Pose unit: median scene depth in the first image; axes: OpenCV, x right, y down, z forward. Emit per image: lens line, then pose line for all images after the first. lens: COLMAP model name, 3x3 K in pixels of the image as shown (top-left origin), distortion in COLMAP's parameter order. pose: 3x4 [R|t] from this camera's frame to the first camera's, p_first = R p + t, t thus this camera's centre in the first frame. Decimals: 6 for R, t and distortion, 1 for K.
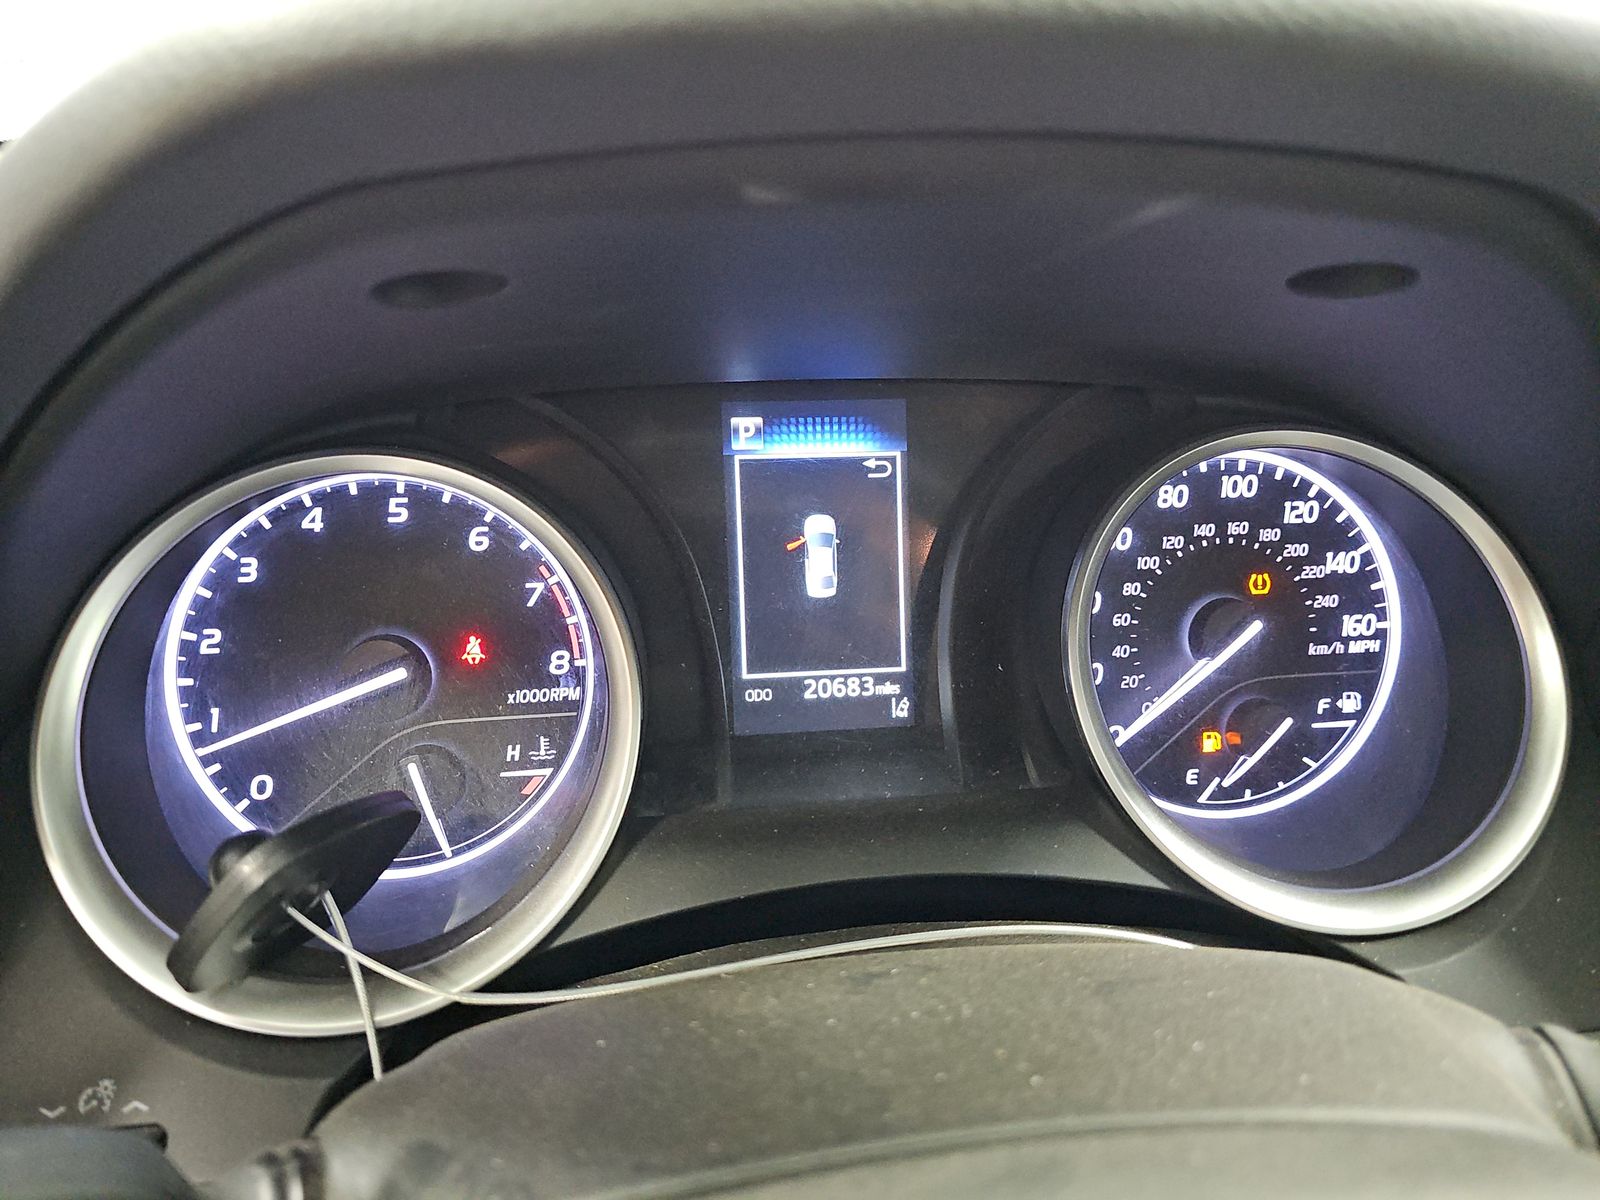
lens RADIAL K [[1044.1, 0, 795.3], [0, 1044.1, 600.2], [0, 0, 1]] dist [0.019897, -0.032758]
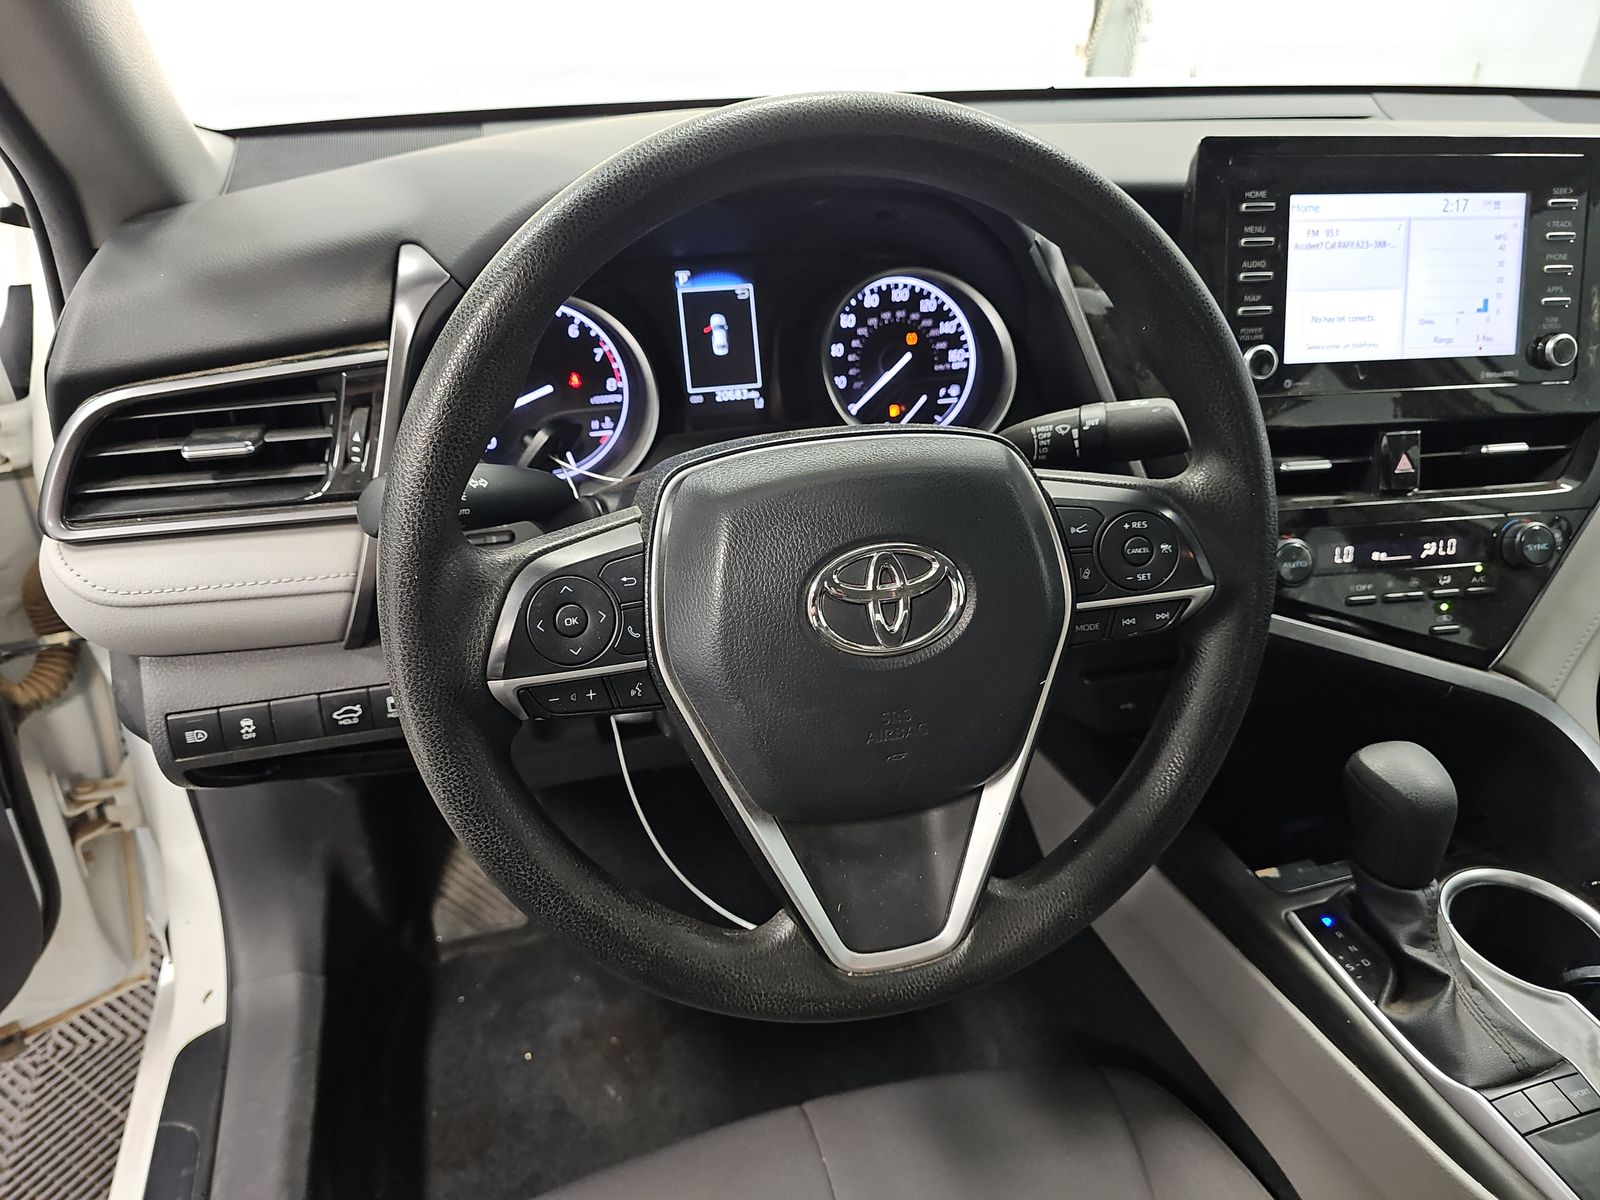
lens RADIAL K [[1044.1, 0, 790.8], [0, 1044.1, 611.3], [0, 0, 1]] dist [0.019897, -0.032758]
pose [[0.990805, -0.078064, 0.110508, -0.118128], [0.063250, 0.989266, 0.131731, 0.258503], [-0.119605, -0.123530, 0.985107, -1.305323]]
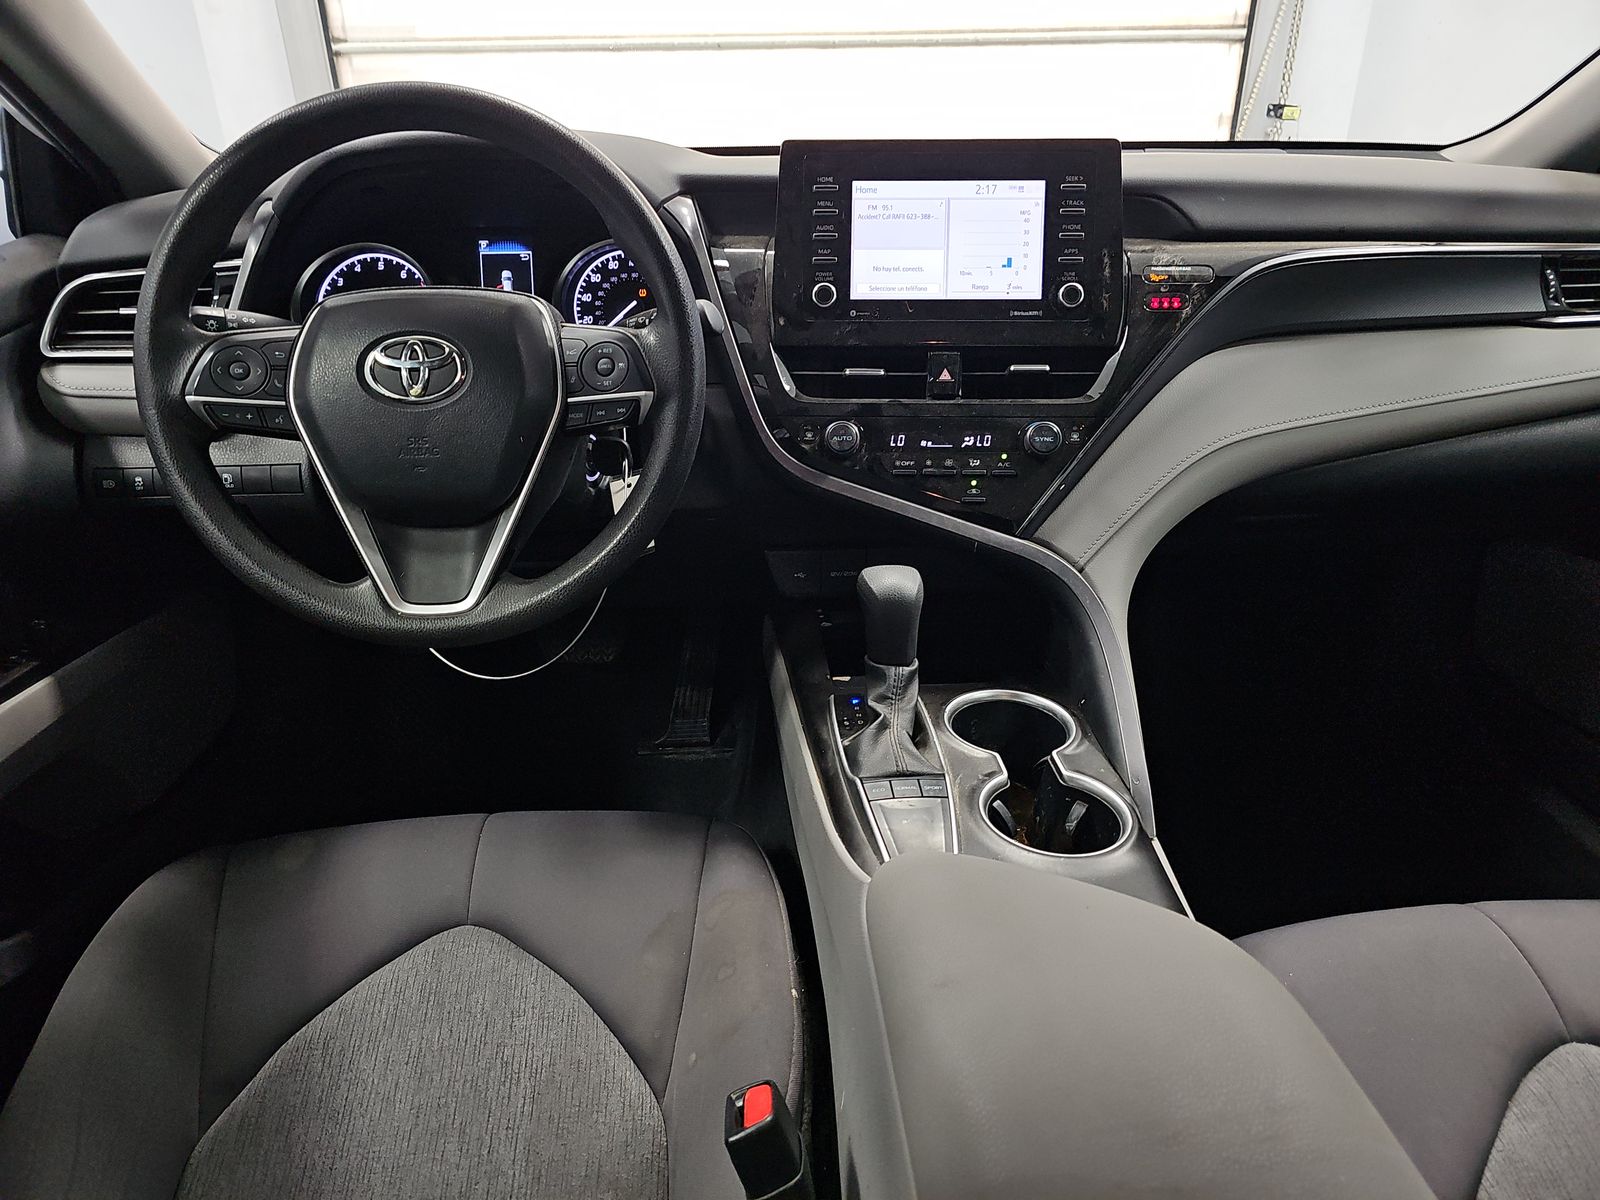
lens RADIAL K [[1044.1, 0, 800.6], [0, 1044.1, 611.1], [0, 0, 1]] dist [0.019897, -0.032758]
pose [[0.996942, 0.009309, -0.077591, 1.201049], [-0.008503, 0.999906, 0.010714, 0.937419], [0.077683, -0.010021, 0.996928, -2.212122]]
